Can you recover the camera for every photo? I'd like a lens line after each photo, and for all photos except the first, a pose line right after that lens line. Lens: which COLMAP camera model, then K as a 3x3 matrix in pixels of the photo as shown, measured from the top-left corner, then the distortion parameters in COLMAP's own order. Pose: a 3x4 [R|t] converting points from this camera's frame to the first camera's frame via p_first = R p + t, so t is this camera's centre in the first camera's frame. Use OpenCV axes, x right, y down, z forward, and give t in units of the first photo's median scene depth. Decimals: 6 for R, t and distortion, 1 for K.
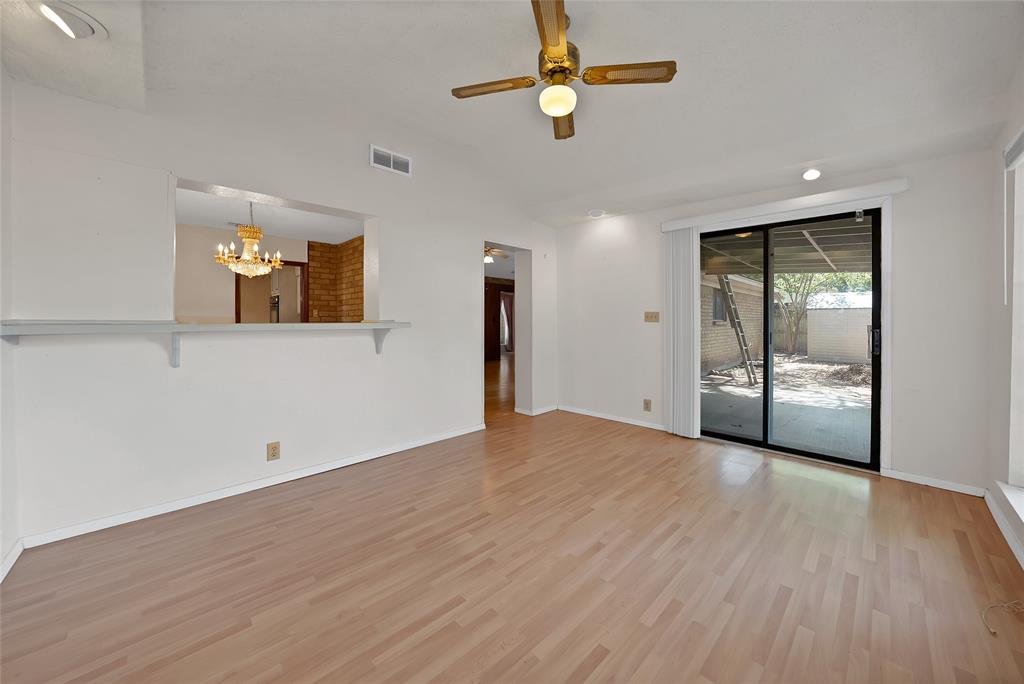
lens RADIAL K [[373.6, 0, 490.0], [0, 373.6, 327.0], [0, 0, 1]] dist [-0.003865, 0.000109]
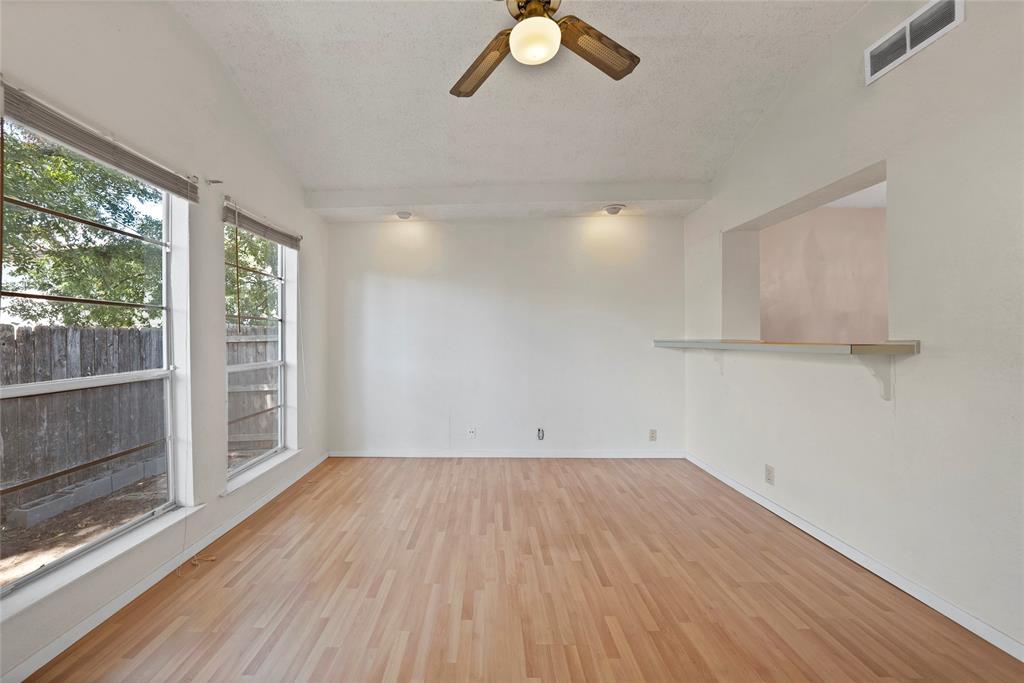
lens RADIAL K [[373.6, 0, 510.6], [0, 373.6, 338.9], [0, 0, 1]] dist [-0.003865, 0.000109]
pose [[-0.620426, -0.001319, -0.784264, 0.824753], [-0.009266, 0.999941, 0.005648, -0.025267], [0.784211, 0.010771, -0.620401, 1.480569]]
